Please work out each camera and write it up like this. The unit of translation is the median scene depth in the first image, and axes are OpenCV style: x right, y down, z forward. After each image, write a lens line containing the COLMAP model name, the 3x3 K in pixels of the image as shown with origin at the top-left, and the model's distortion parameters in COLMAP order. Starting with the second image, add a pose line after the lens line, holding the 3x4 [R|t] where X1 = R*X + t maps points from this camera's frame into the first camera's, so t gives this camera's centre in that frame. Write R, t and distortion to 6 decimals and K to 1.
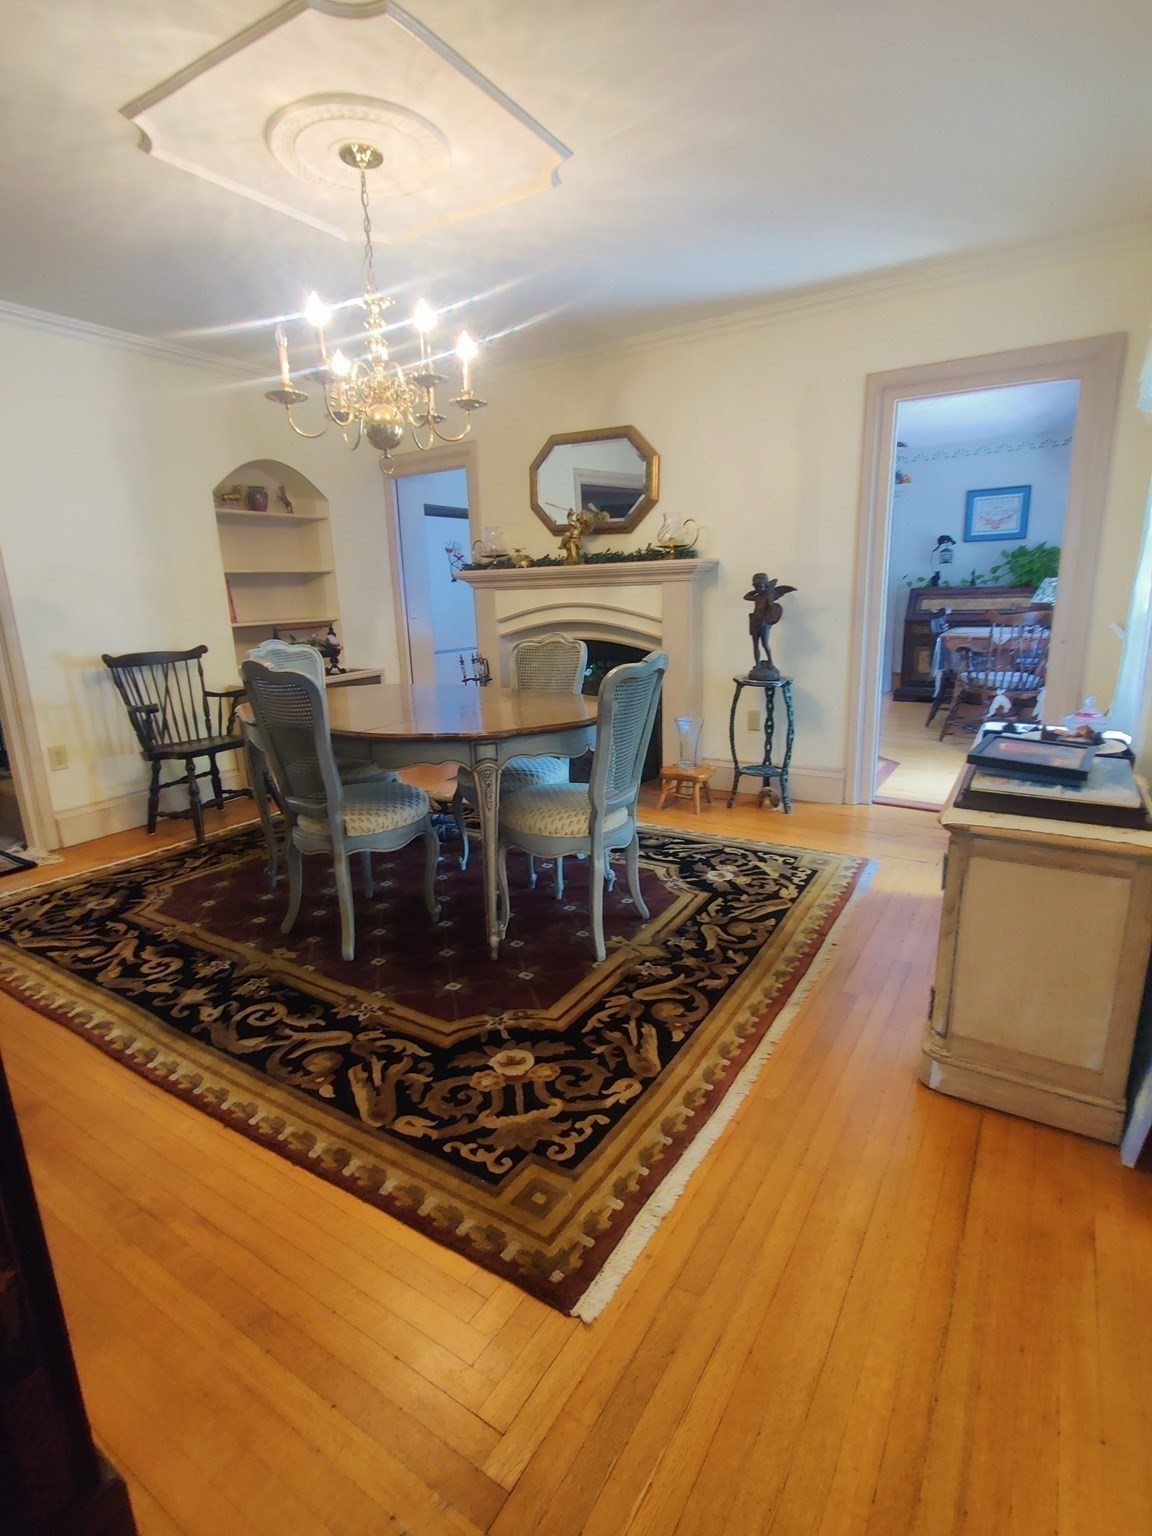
lens RADIAL K [[750.6, 0, 567.9], [0, 750.6, 769.9], [0, 0, 1]] dist [0.001564, 0.000199]
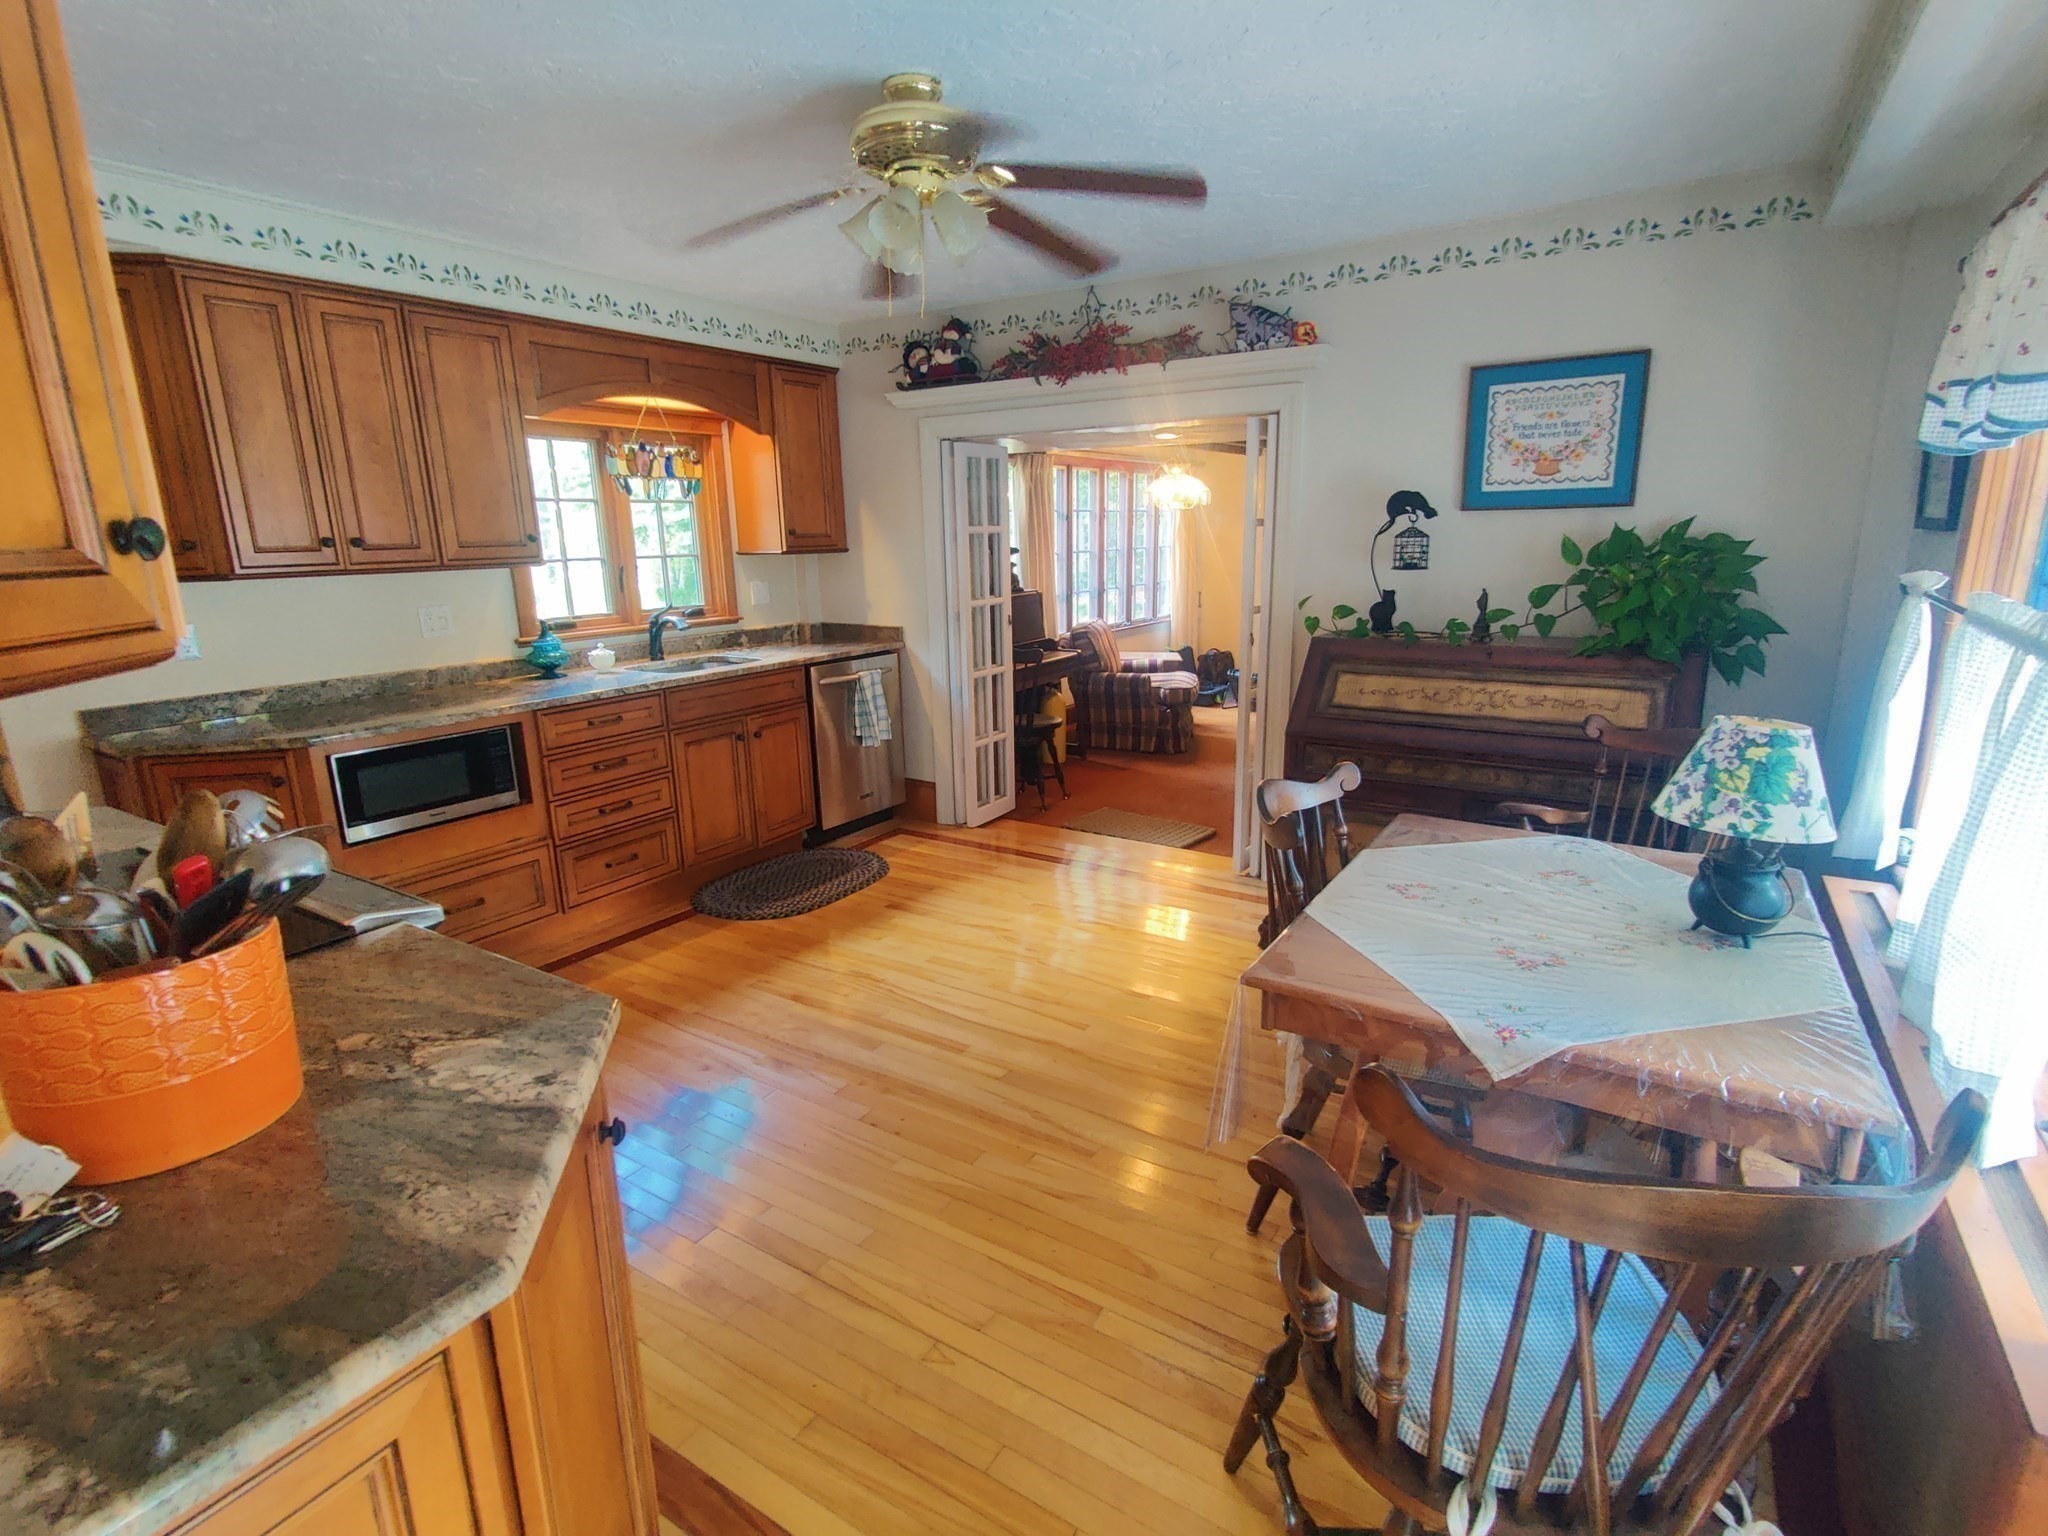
lens RADIAL K [[1000.8, 0, 1036.9], [0, 1000.8, 764.9], [0, 0, 1]] dist [0.001564, 0.000199]
pose [[0.999900, 0.013081, 0.005448, 0.331817], [-0.013026, 0.999866, -0.009867, -0.179129], [-0.005576, 0.009795, 0.999936, 0.538128]]
